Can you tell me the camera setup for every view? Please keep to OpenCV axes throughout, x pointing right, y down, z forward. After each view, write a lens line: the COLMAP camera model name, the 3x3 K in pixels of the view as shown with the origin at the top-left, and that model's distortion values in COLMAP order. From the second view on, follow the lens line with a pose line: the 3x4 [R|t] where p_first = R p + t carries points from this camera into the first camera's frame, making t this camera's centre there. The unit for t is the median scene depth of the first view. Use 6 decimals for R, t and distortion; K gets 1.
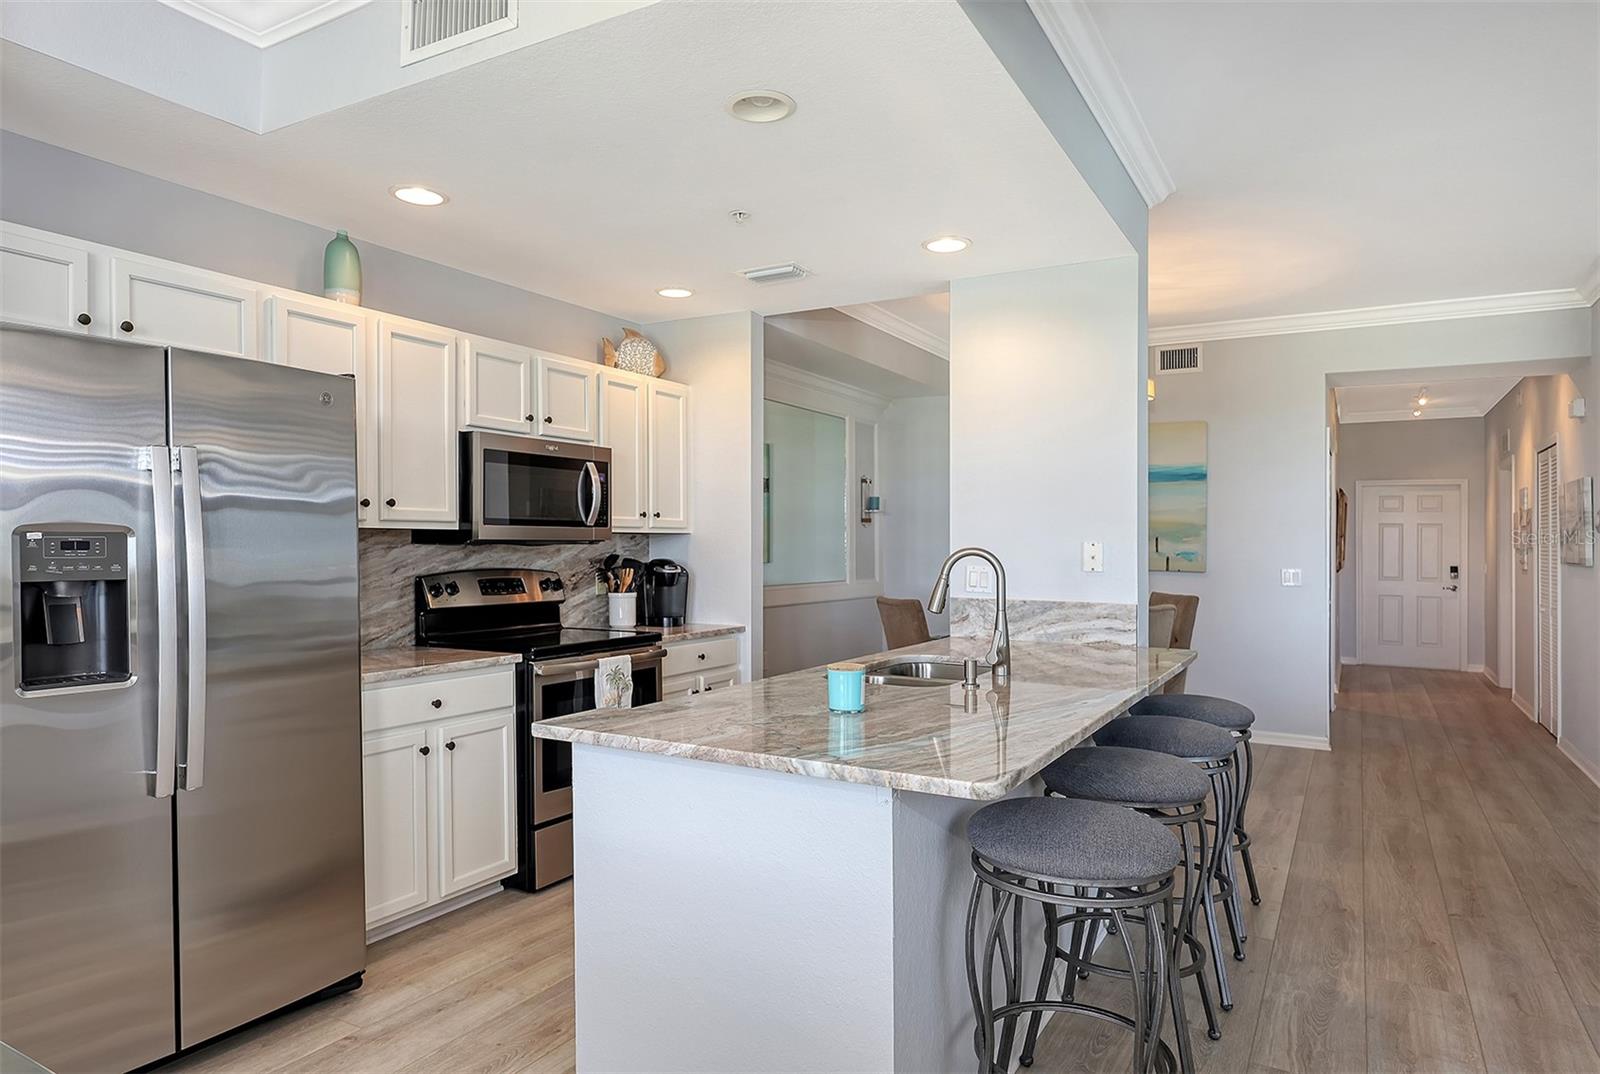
lens RADIAL K [[970.5, 0, 794.5], [0, 970.5, 529.2], [0, 0, 1]] dist [-0.002401, 0.004087]
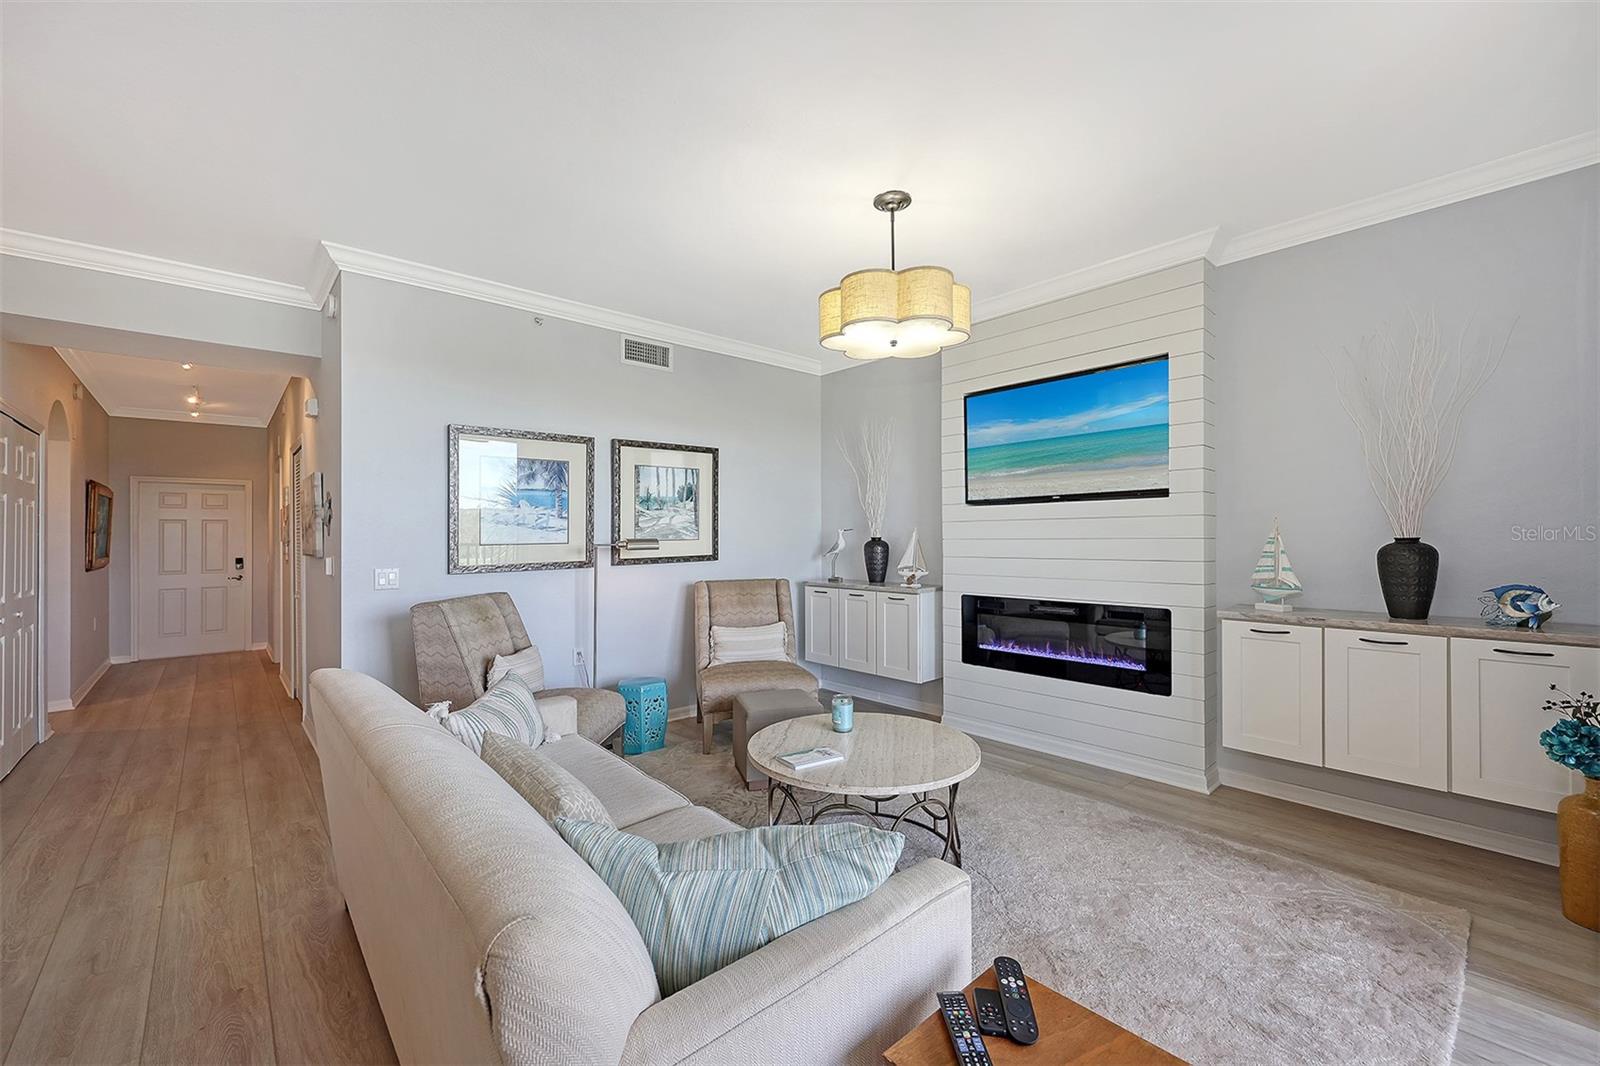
lens RADIAL K [[653.8, 0, 801.0], [0, 653.8, 530.9], [0, 0, 1]] dist [0.001737, -0.000529]
pose [[0.308176, -0.005919, 0.951311, 0.404049], [0.000351, 0.999981, 0.006108, 0.006648], [-0.951329, -0.001548, 0.308172, 0.379683]]
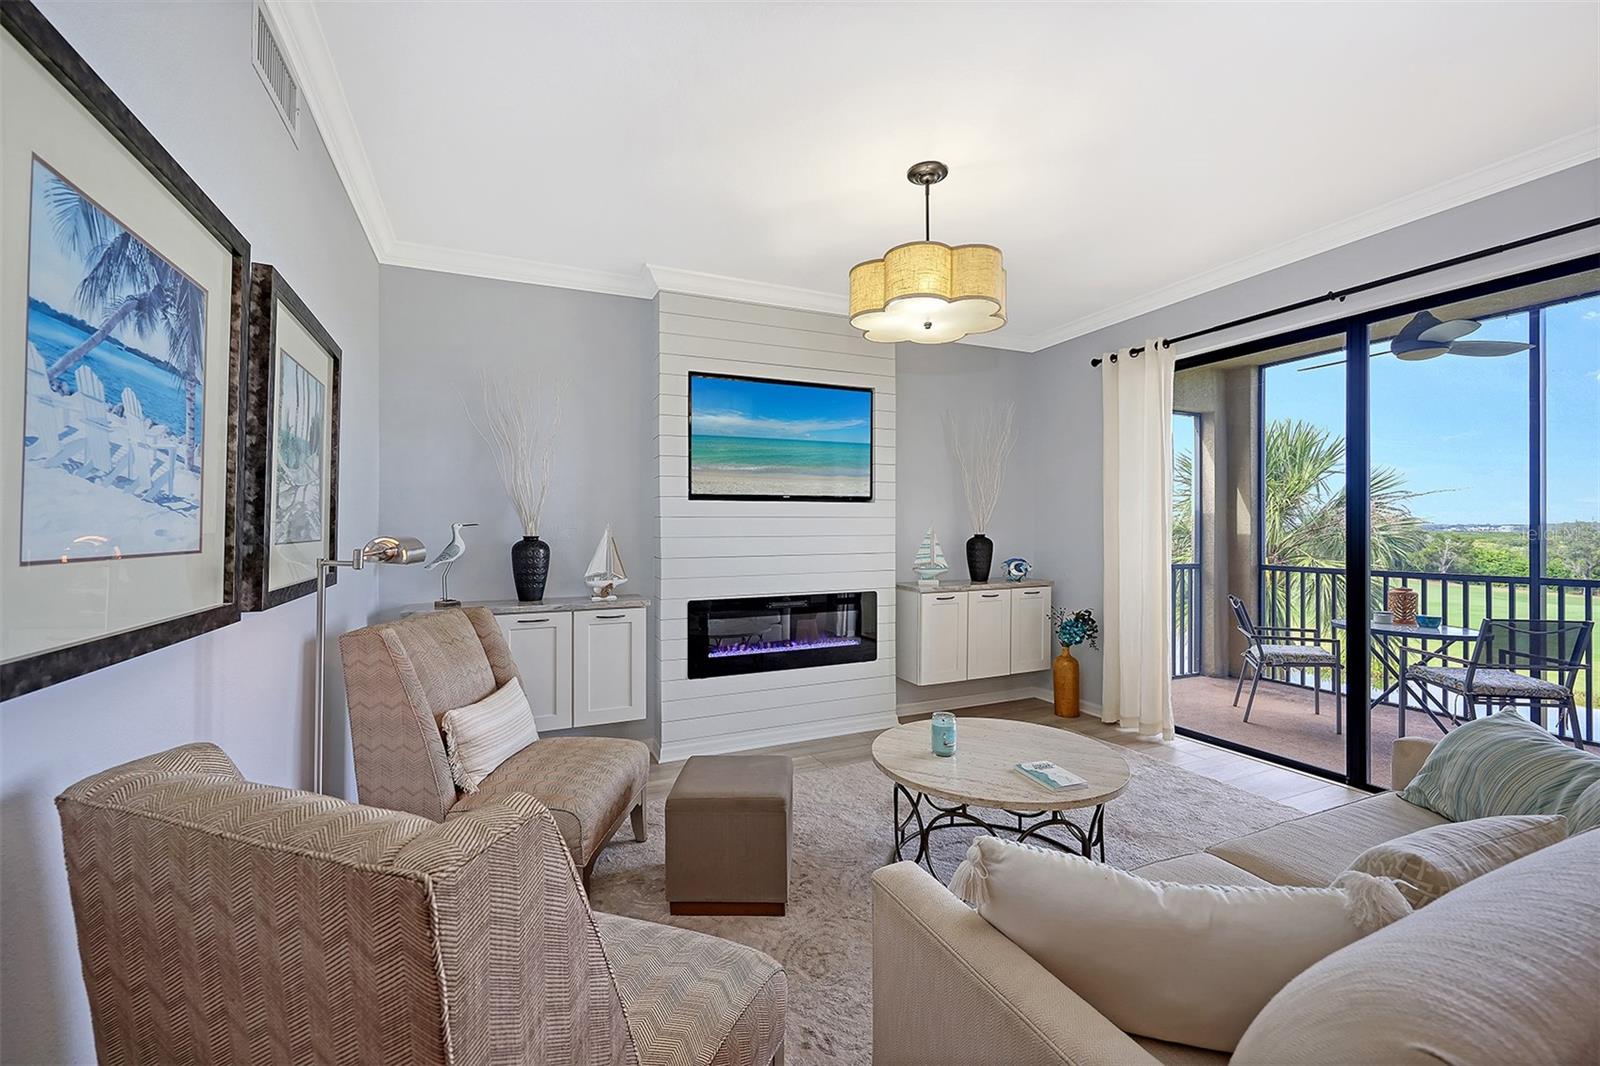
lens RADIAL K [[653.8, 0, 791.0], [0, 653.8, 529.9], [0, 0, 1]] dist [0.001737, -0.000529]
pose [[-0.815594, -0.005208, 0.578601, 0.828394], [-0.010504, 0.999928, -0.005806, 0.019515], [-0.578529, -0.010813, -0.815590, 1.107040]]
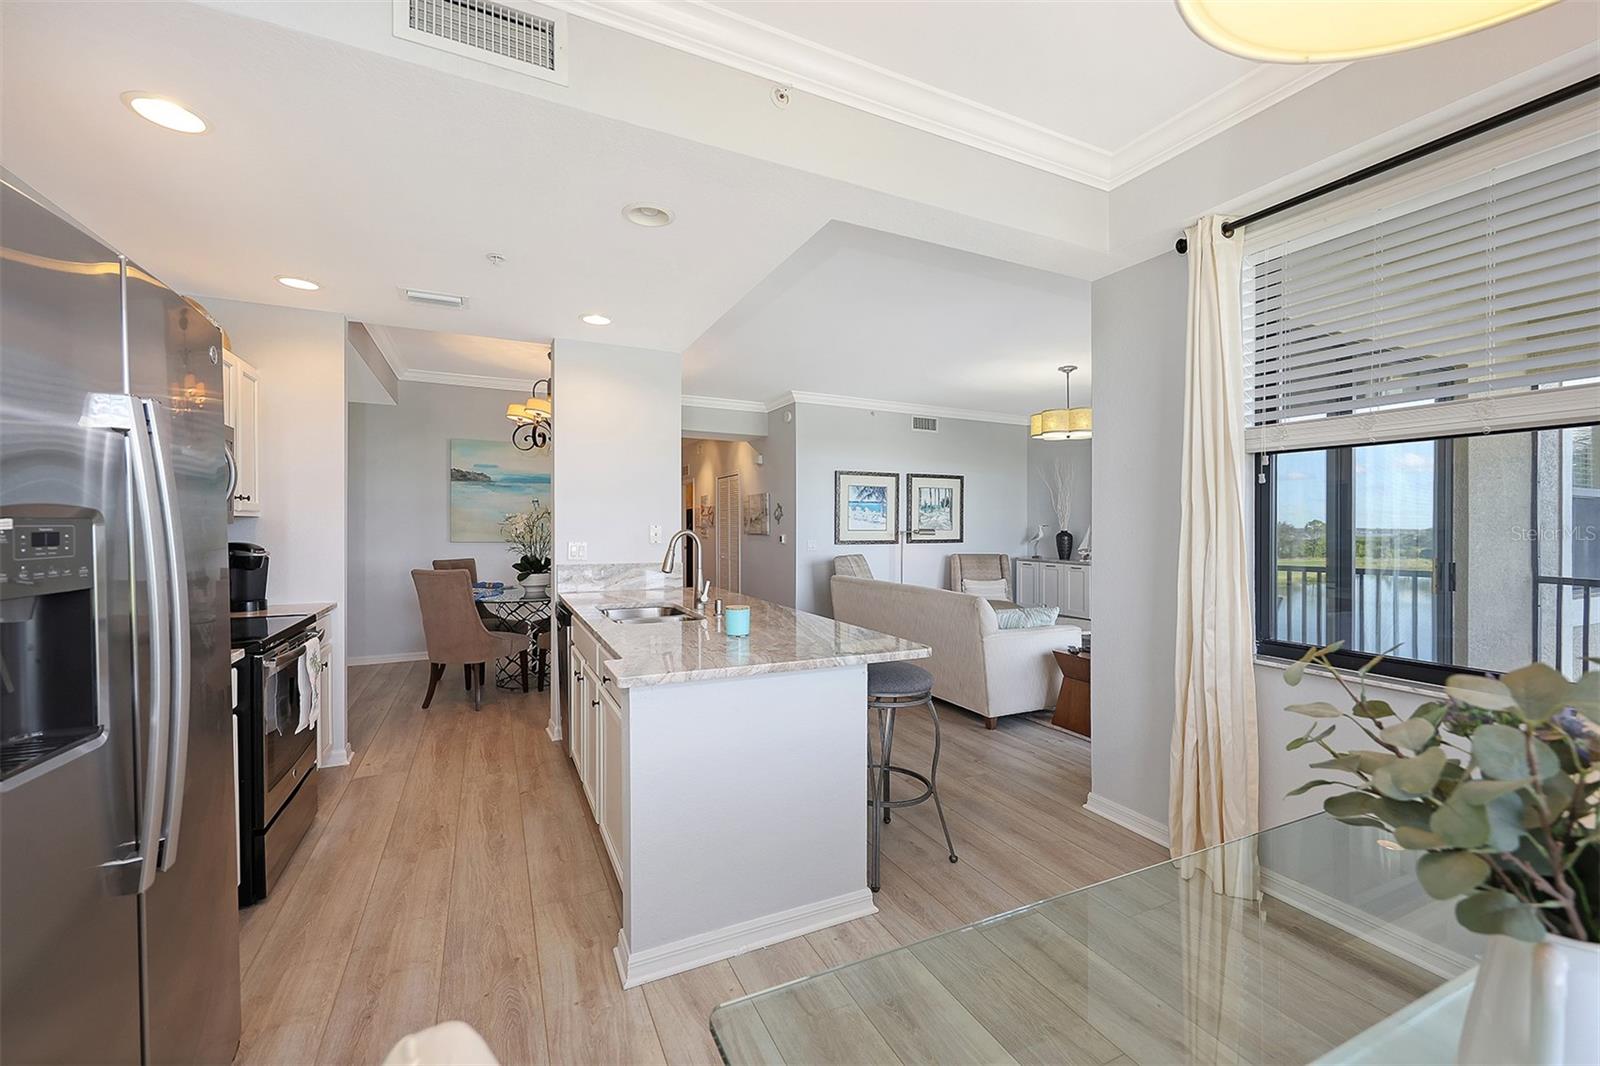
lens RADIAL K [[653.8, 0, 805.8], [0, 653.8, 508.9], [0, 0, 1]] dist [0.001737, -0.000529]
pose [[0.557943, 0.018402, 0.829675, -0.421851], [-0.013292, 0.999824, -0.013237, -0.002173], [-0.829772, -0.003643, 0.558090, 0.177721]]
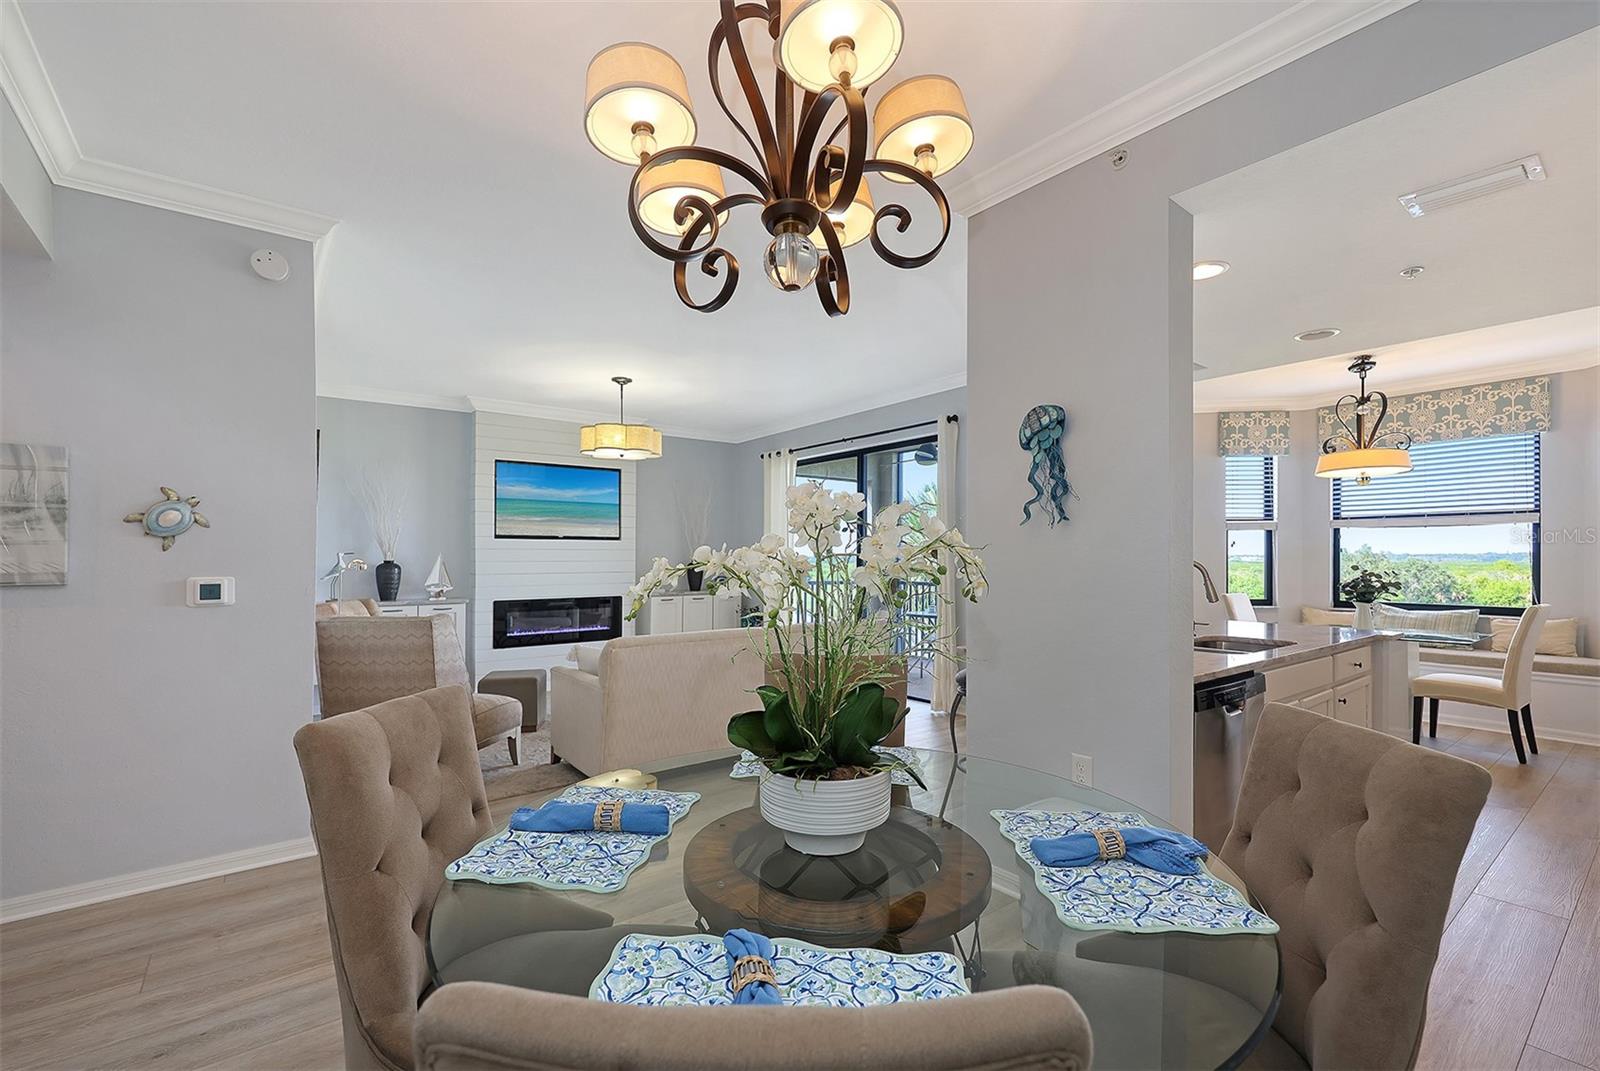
lens RADIAL K [[702.5, 0, 806.8], [0, 702.5, 548.6], [0, 0, 1]] dist [0.012491, 0.000295]
pose [[-0.932116, -0.002597, 0.362151, 0.242804], [-0.011529, 0.999680, -0.022503, 0.024382], [-0.361977, -0.025150, -0.931848, 1.669909]]
